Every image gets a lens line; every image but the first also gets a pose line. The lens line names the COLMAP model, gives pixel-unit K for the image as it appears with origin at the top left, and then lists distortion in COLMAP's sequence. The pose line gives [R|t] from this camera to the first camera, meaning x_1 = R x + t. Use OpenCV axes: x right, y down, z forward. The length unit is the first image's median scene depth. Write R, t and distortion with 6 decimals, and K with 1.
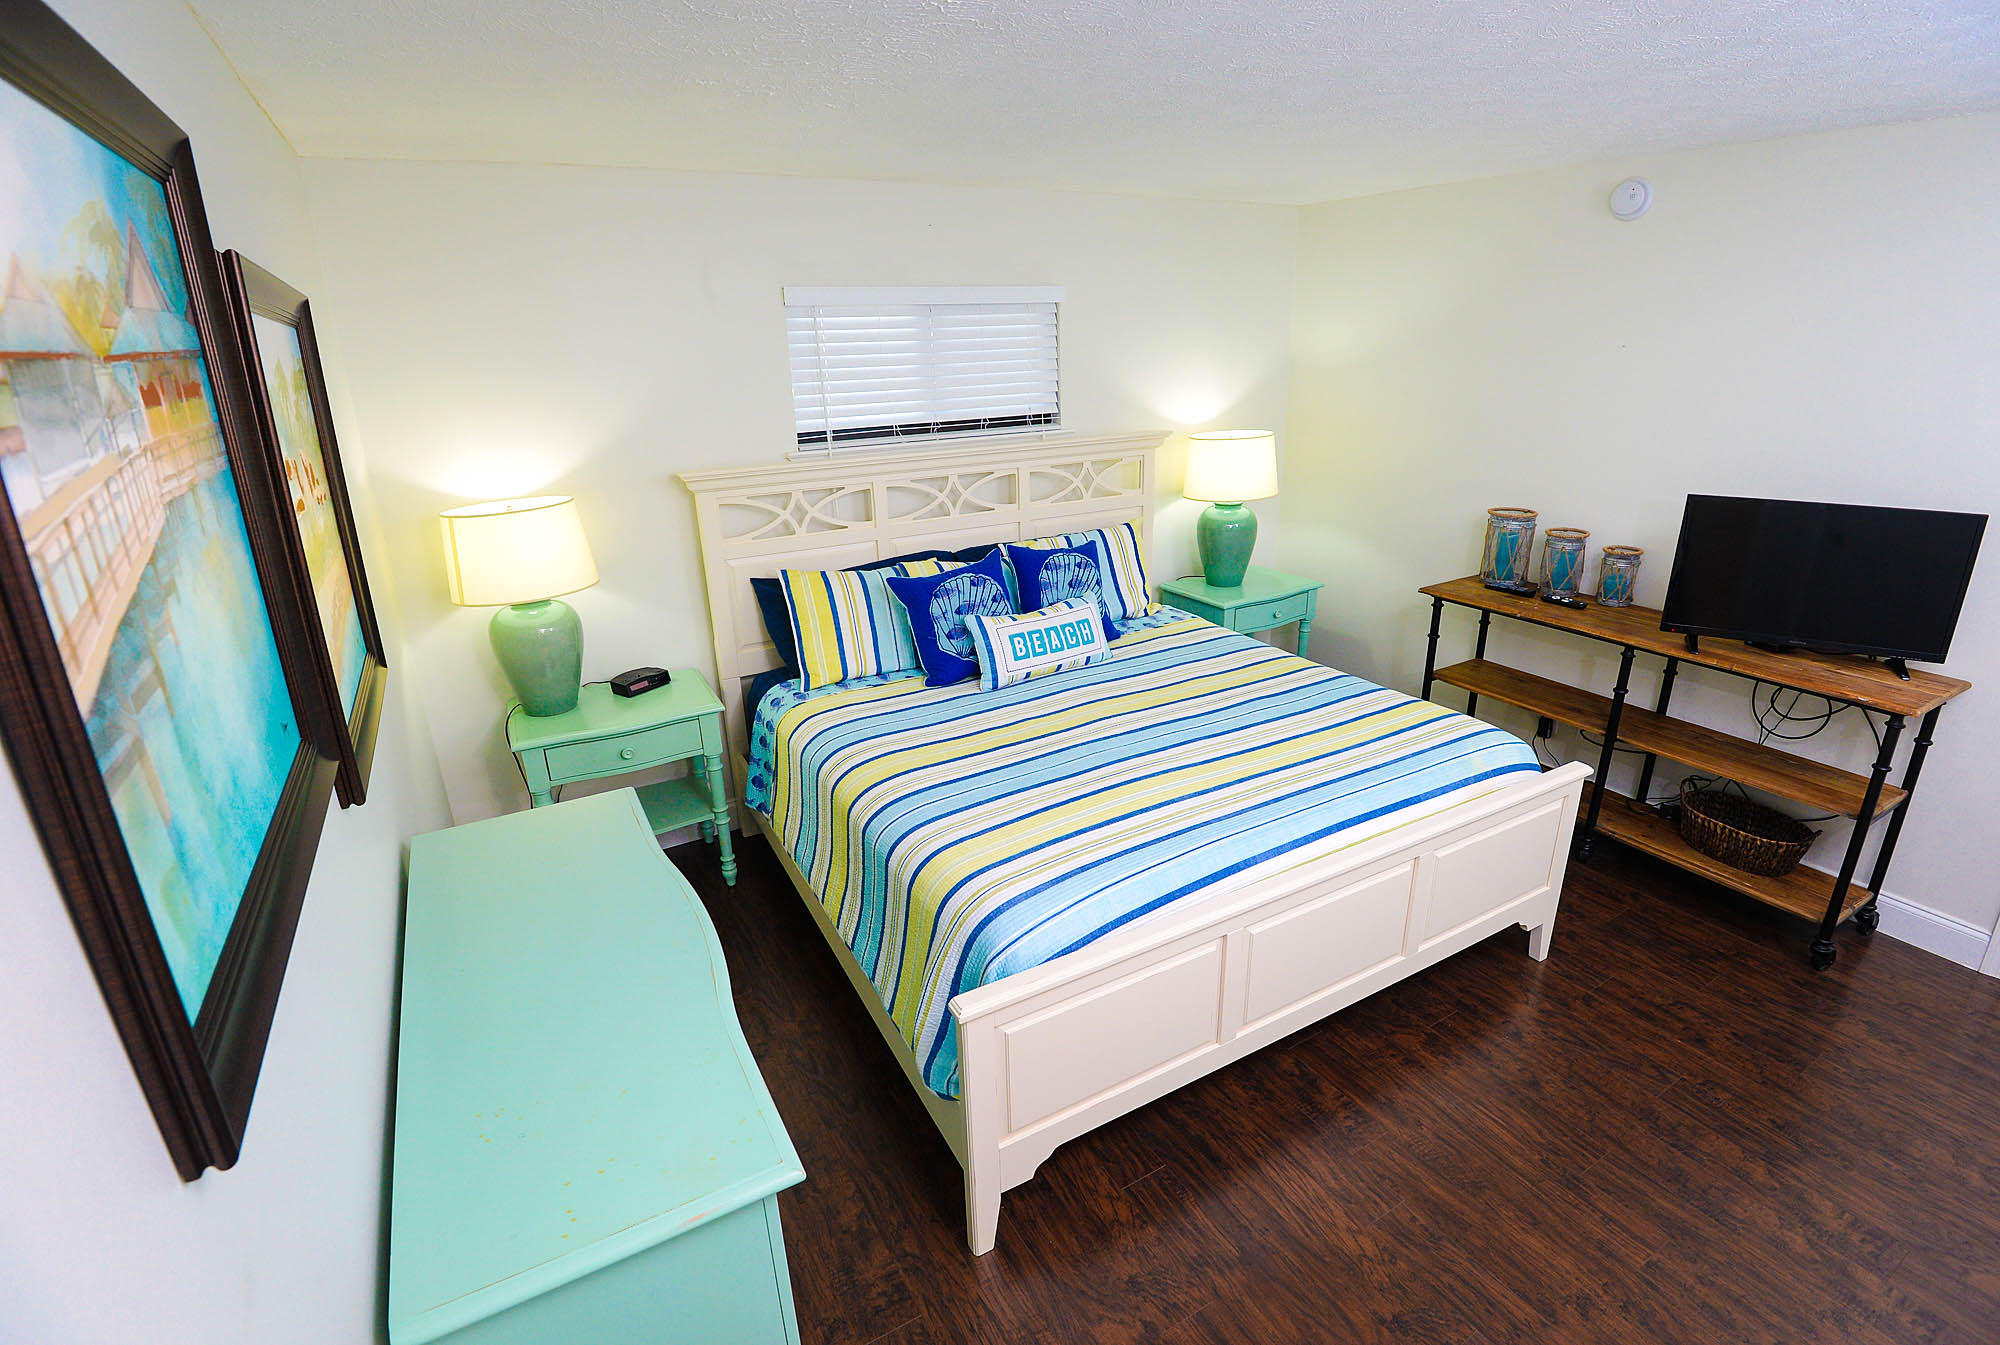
lens RADIAL K [[952.5, 0, 1000.0], [0, 952.5, 672.5], [0, 0, 1]] dist [-0.040573, -0.007007]
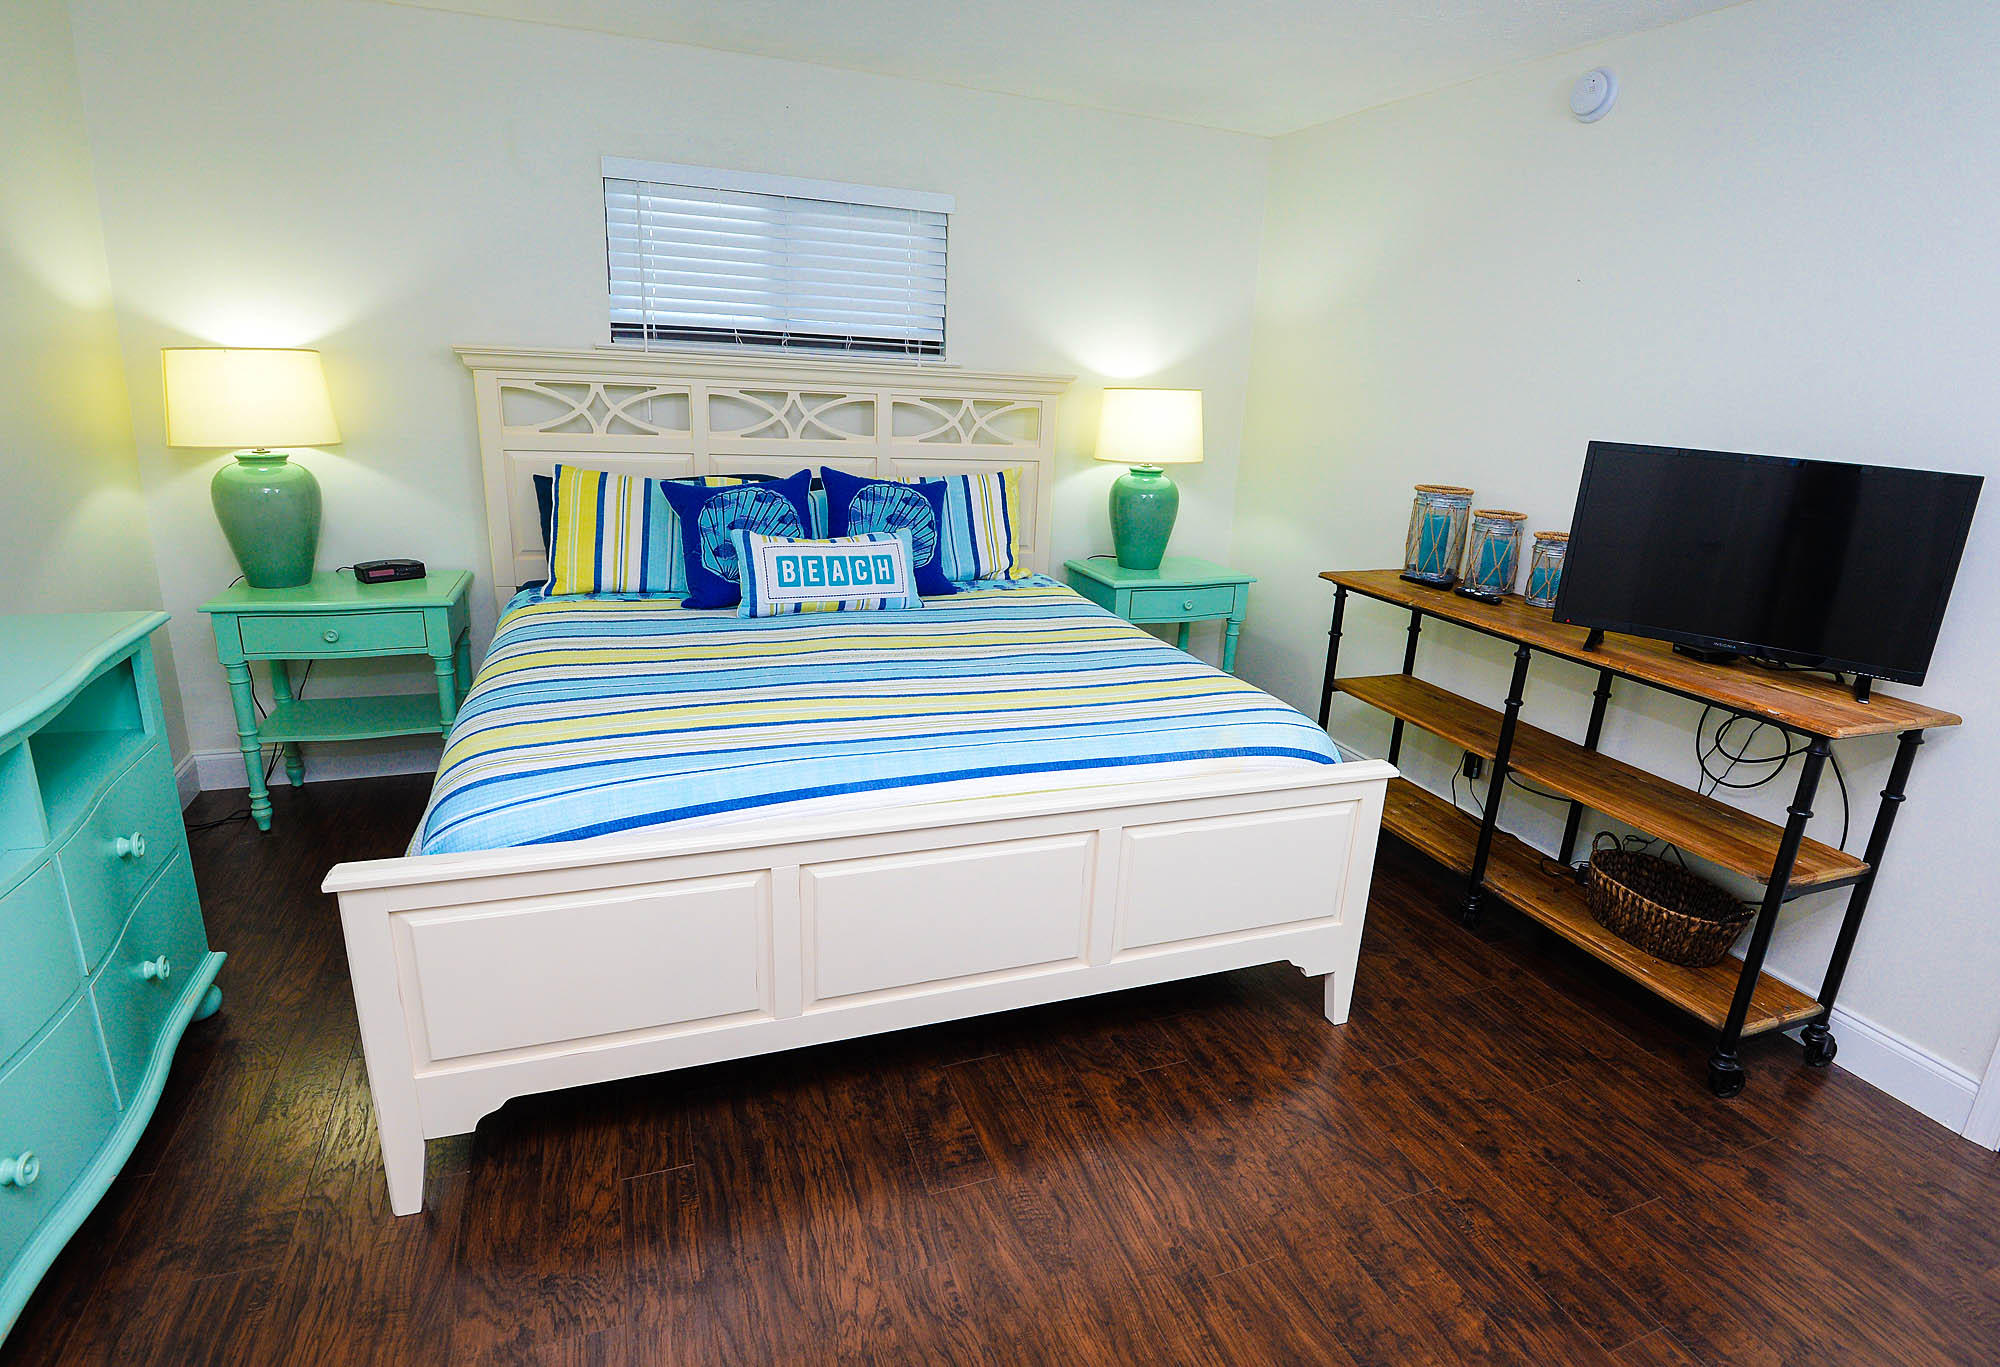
lens RADIAL K [[1037.8, 0, 1031.2], [0, 1037.8, 688.1], [0, 0, 1]] dist [-0.000235, -0.035197]
pose [[0.987402, 0.116361, -0.107228, 0.348182], [-0.121642, 0.991595, -0.044081, 0.091520], [0.101197, 0.056569, 0.993257, 0.100018]]
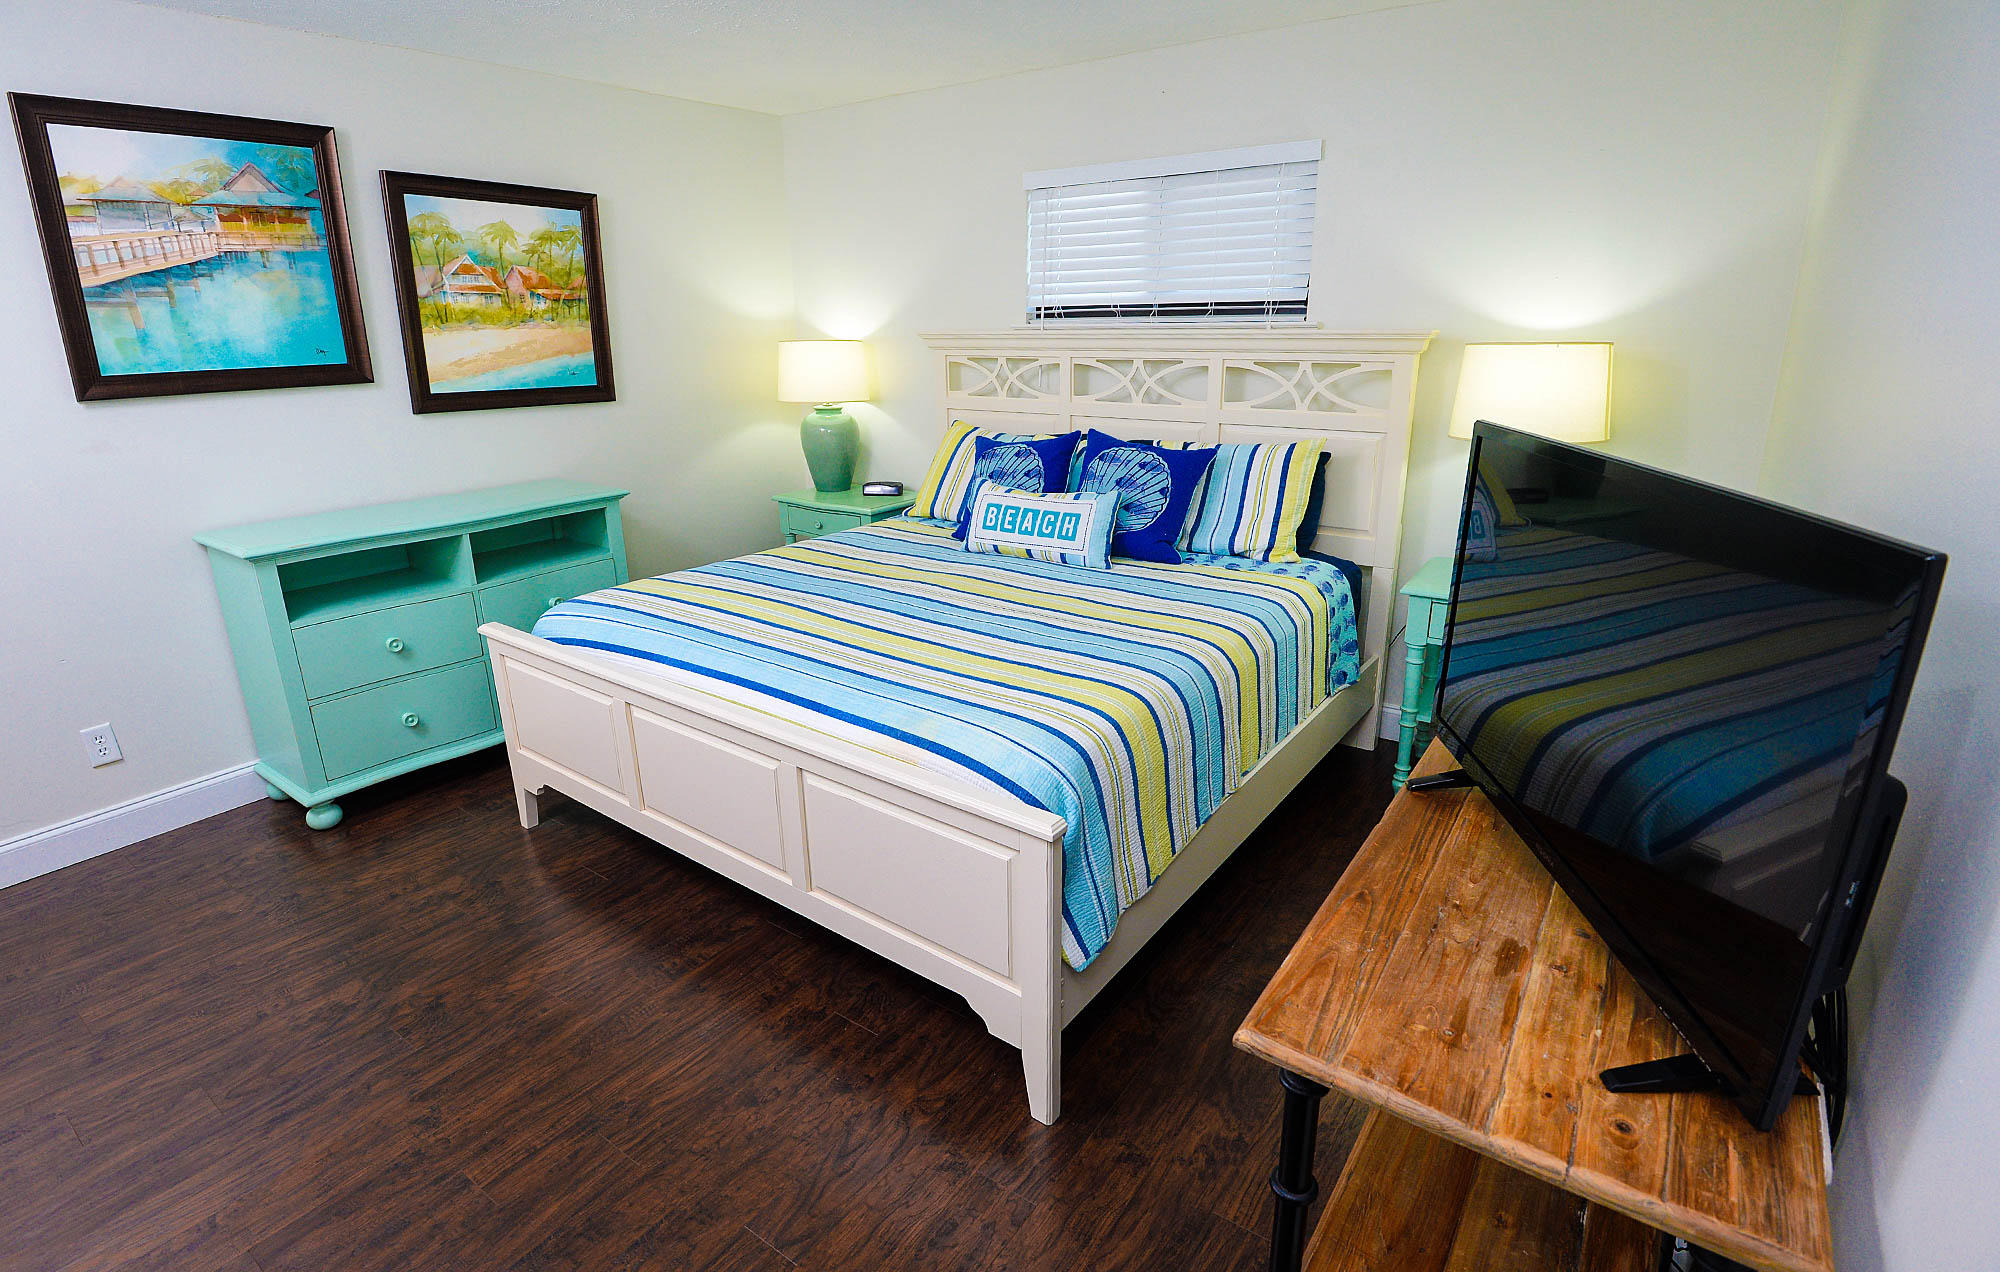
lens RADIAL K [[970.0, 0, 966.9], [0, 970.0, 625.2], [0, 0, 1]] dist [-0.002843, -0.034826]
pose [[0.396744, 0.299706, -0.867624, 0.920646], [-0.305613, 0.934400, 0.183023, -0.098530], [0.865561, 0.192544, 0.462311, 0.530899]]
